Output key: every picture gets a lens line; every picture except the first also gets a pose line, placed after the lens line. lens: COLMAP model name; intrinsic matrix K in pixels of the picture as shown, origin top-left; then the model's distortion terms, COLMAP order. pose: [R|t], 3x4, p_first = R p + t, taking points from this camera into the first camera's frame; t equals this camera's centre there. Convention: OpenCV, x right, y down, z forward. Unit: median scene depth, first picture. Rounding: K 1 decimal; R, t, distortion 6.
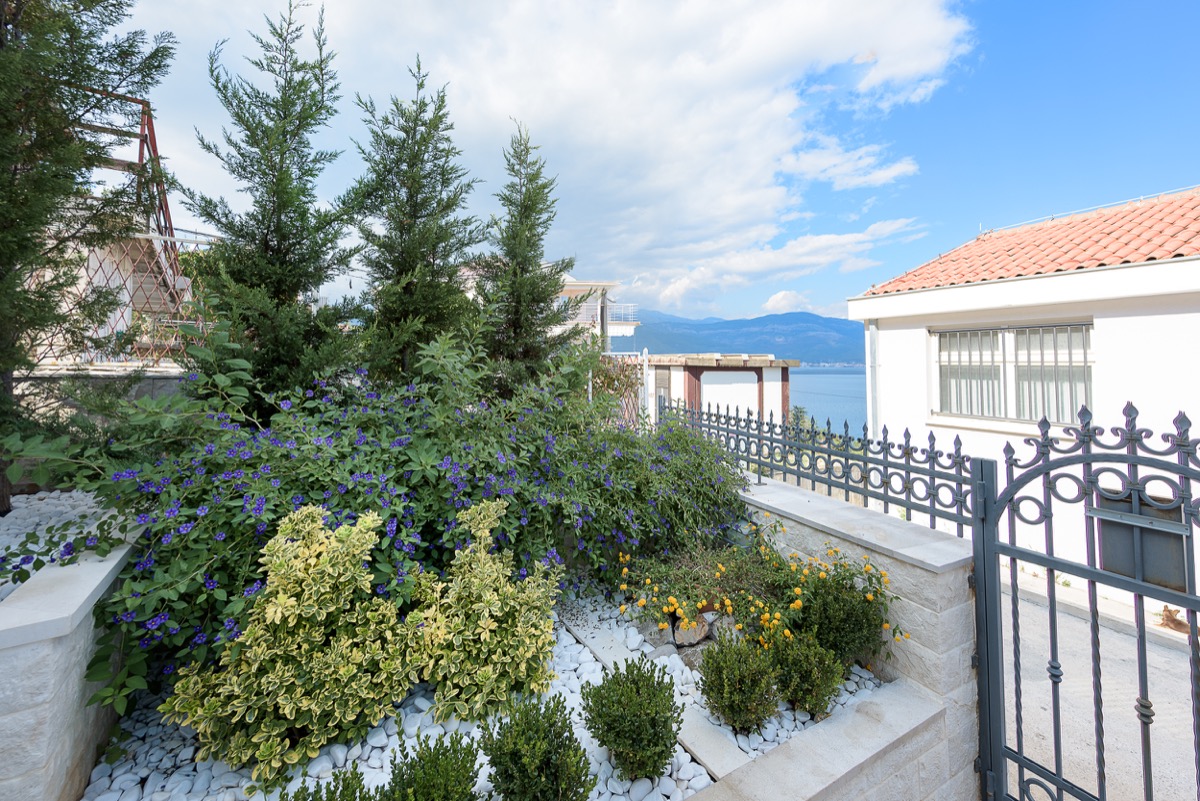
lens RADIAL K [[581.1, 0, 721.4], [0, 581.1, 344.9], [0, 0, 1]] dist [-0.001101, -0.000374]
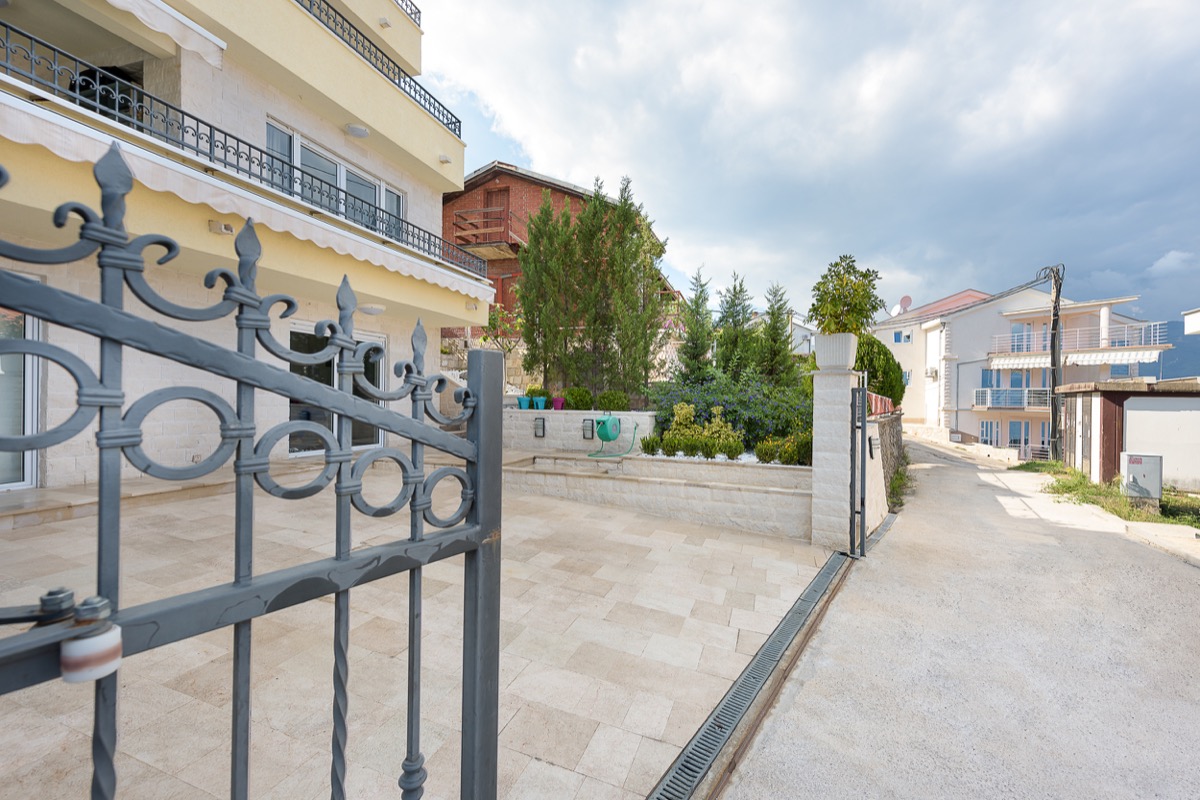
lens RADIAL K [[523.1, 0, 600.0], [0, 523.1, 400.0], [0, 0, 1]] dist [0.000353, 0.000028]
pose [[0.539766, 0.001045, -0.841814, 0.551396], [0.026208, 0.999494, 0.018045, 0.034523], [0.841407, -0.031802, 0.539465, -0.413347]]
